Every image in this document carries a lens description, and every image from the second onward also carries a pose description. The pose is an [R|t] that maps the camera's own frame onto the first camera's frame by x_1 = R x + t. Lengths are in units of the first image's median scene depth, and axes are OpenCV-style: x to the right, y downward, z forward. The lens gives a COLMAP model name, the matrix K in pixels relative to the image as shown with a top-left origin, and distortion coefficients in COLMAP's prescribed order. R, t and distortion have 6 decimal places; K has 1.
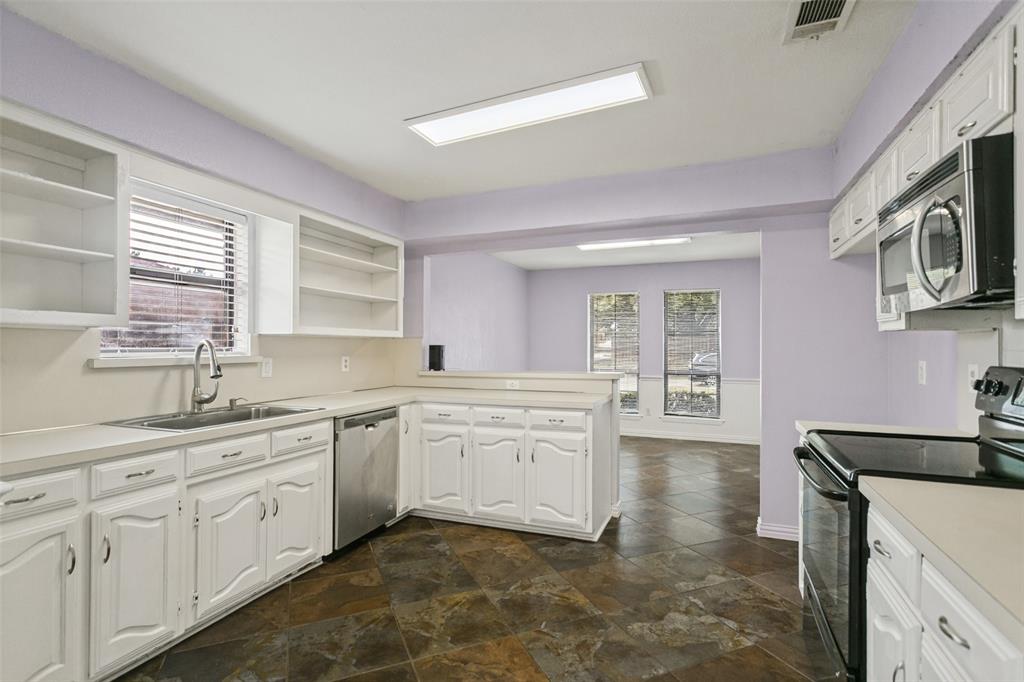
lens RADIAL K [[488.1, 0, 515.2], [0, 488.1, 343.7], [0, 0, 1]] dist [-0.000007, 0.000314]
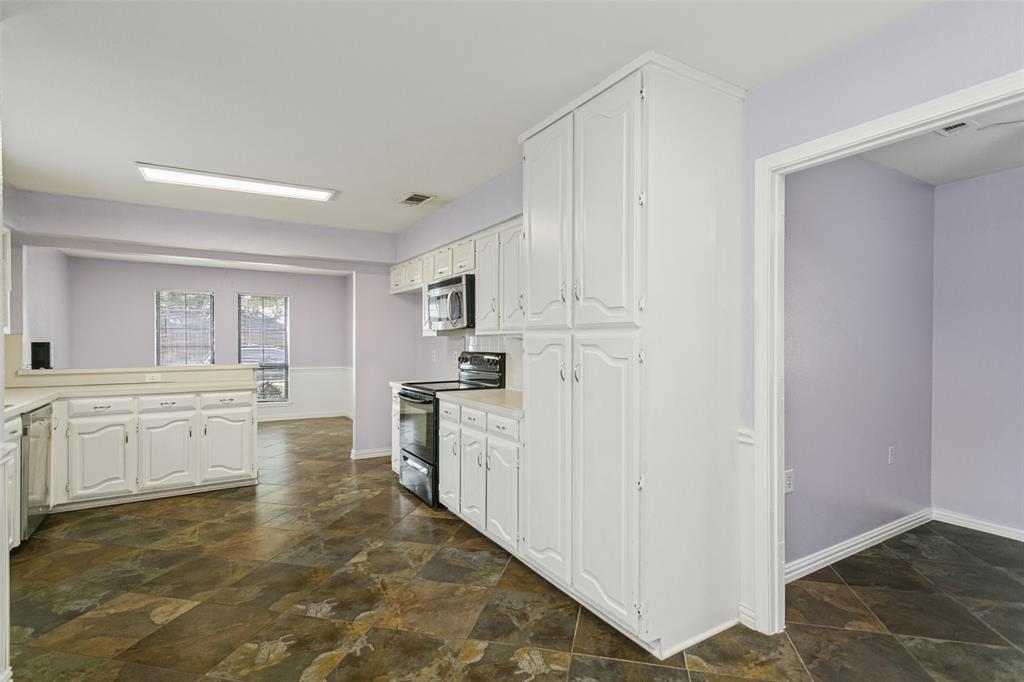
lens RADIAL K [[498.2, 0, 510.9], [0, 498.2, 344.4], [0, 0, 1]] dist [0.001262, 0.000283]
pose [[0.590088, -0.003627, 0.807331, -0.571802], [-0.004663, 0.999958, 0.007900, -0.007124], [-0.807325, -0.008426, 0.590047, -0.428705]]
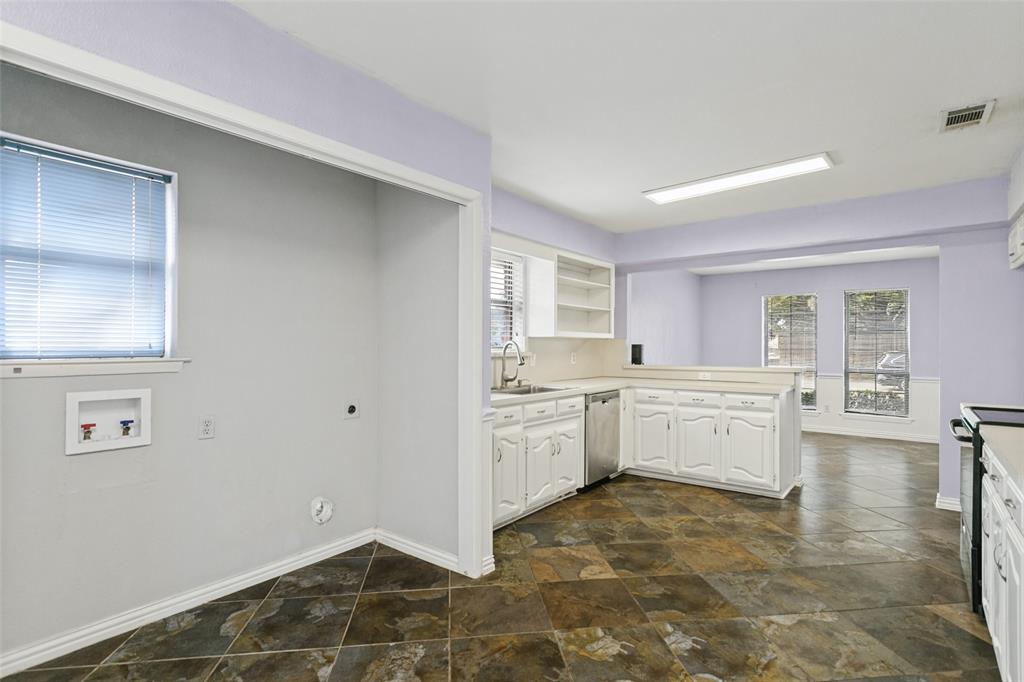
lens RADIAL K [[504.3, 0, 516.8], [0, 504.3, 343.4], [0, 0, 1]] dist [0.002892, 0.000594]
pose [[0.960679, -0.000756, -0.277661, -0.138835], [0.001127, 0.999999, 0.001178, -0.002039], [0.277659, -0.001445, 0.960678, -0.470189]]
